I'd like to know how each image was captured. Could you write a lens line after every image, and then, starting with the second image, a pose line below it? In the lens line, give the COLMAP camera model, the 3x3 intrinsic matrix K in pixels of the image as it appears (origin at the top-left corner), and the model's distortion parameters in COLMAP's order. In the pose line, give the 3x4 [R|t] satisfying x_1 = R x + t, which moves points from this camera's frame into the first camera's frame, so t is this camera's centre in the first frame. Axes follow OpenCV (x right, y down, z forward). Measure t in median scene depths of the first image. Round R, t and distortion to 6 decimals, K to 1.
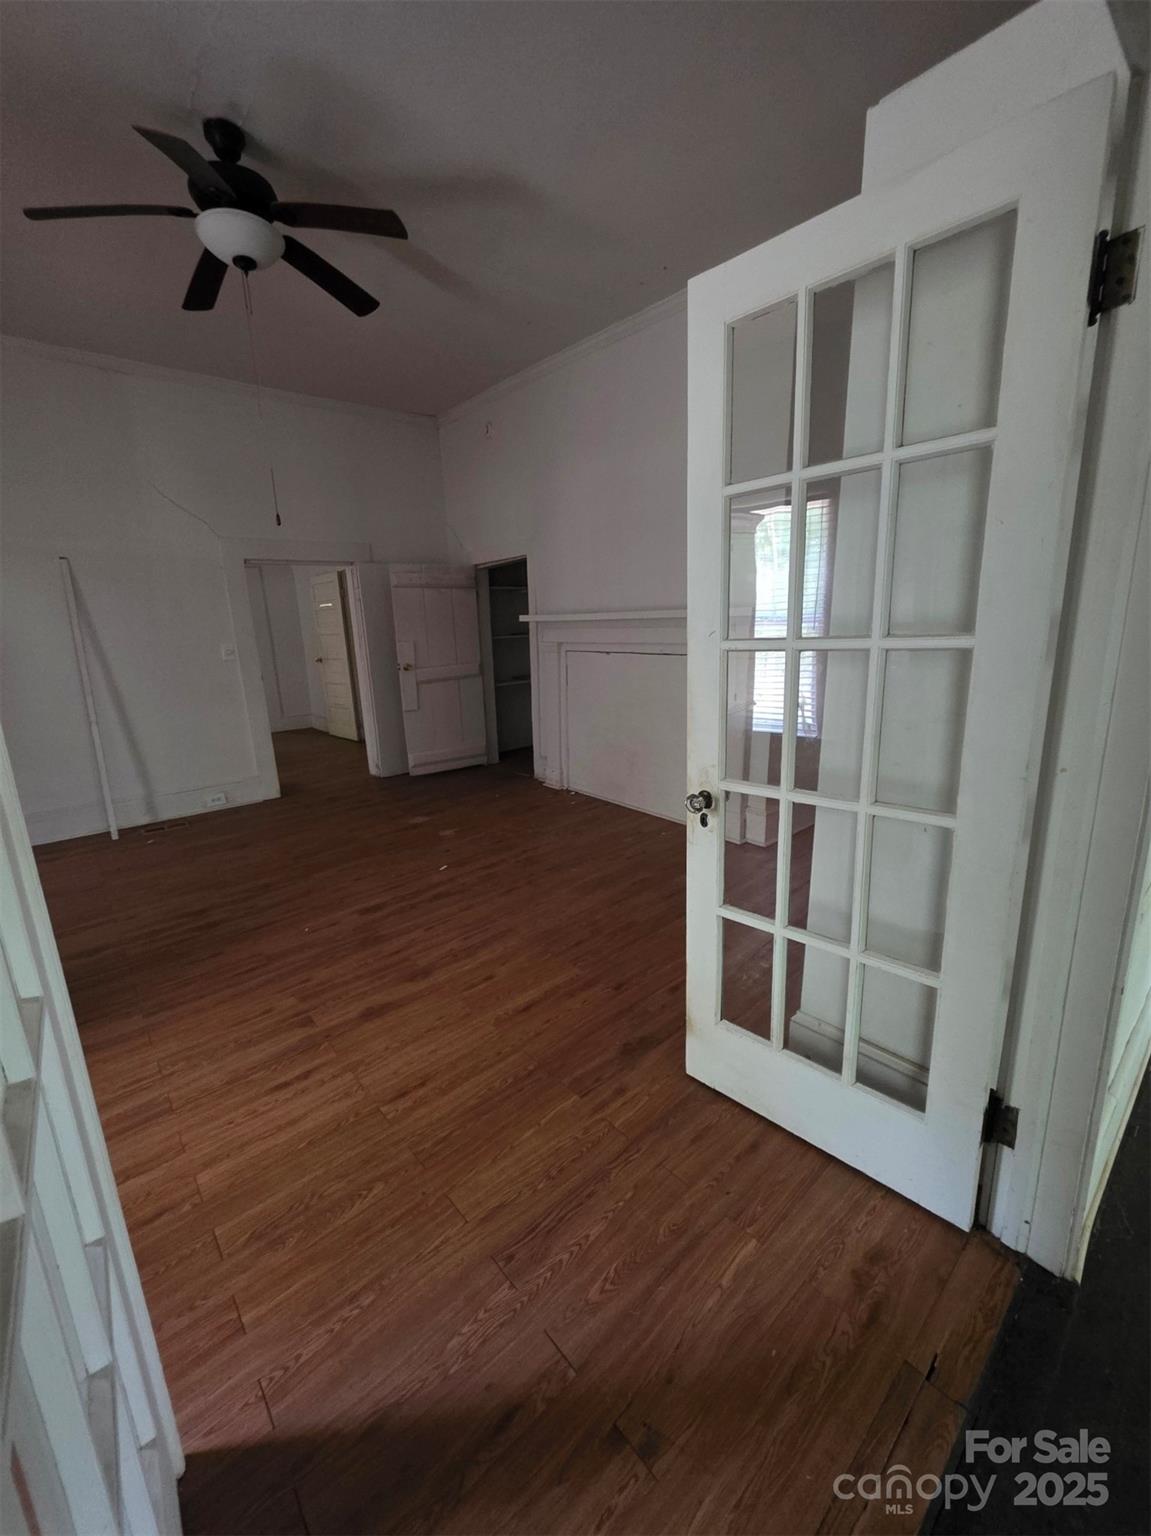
lens RADIAL K [[619.6, 0, 581.1], [0, 619.6, 769.2], [0, 0, 1]] dist [0.002721, -0.002048]
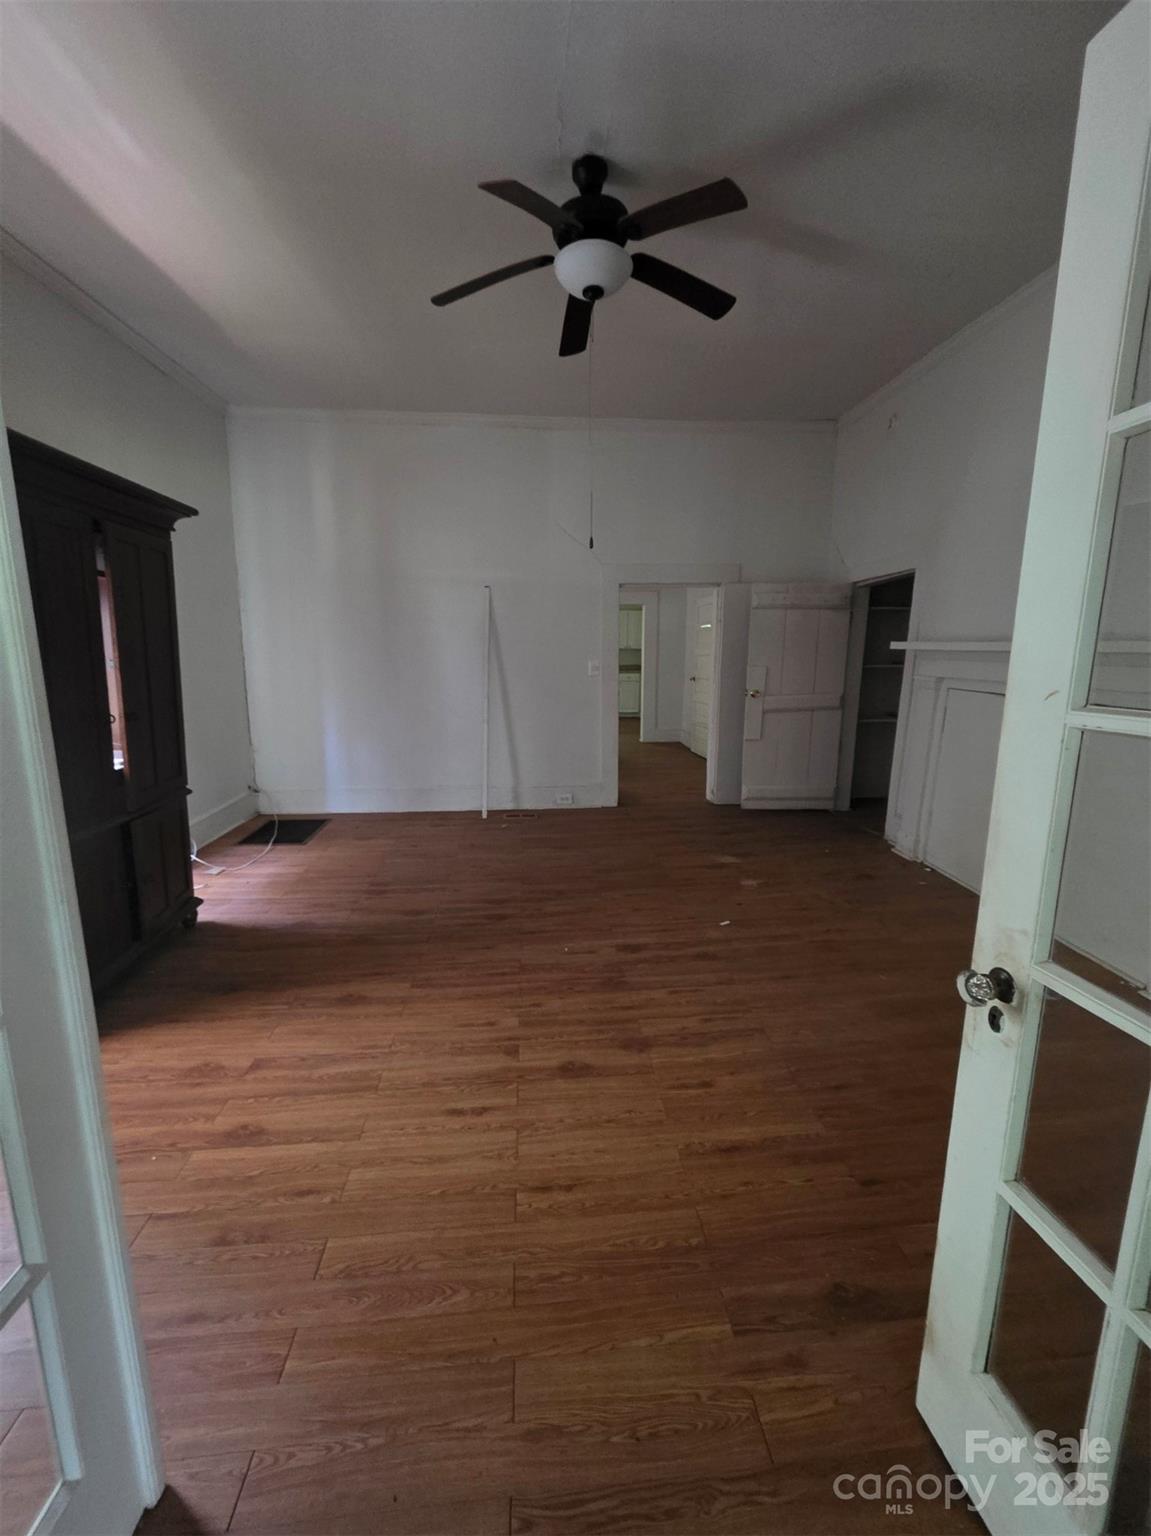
lens RADIAL K [[619.6, 0, 573.1], [0, 619.6, 768.5], [0, 0, 1]] dist [0.002721, -0.002048]
pose [[0.803804, 0.144146, -0.577166, 0.121203], [-0.162616, 0.986489, 0.019903, -0.060349], [0.572237, 0.077858, 0.816384, 0.203022]]
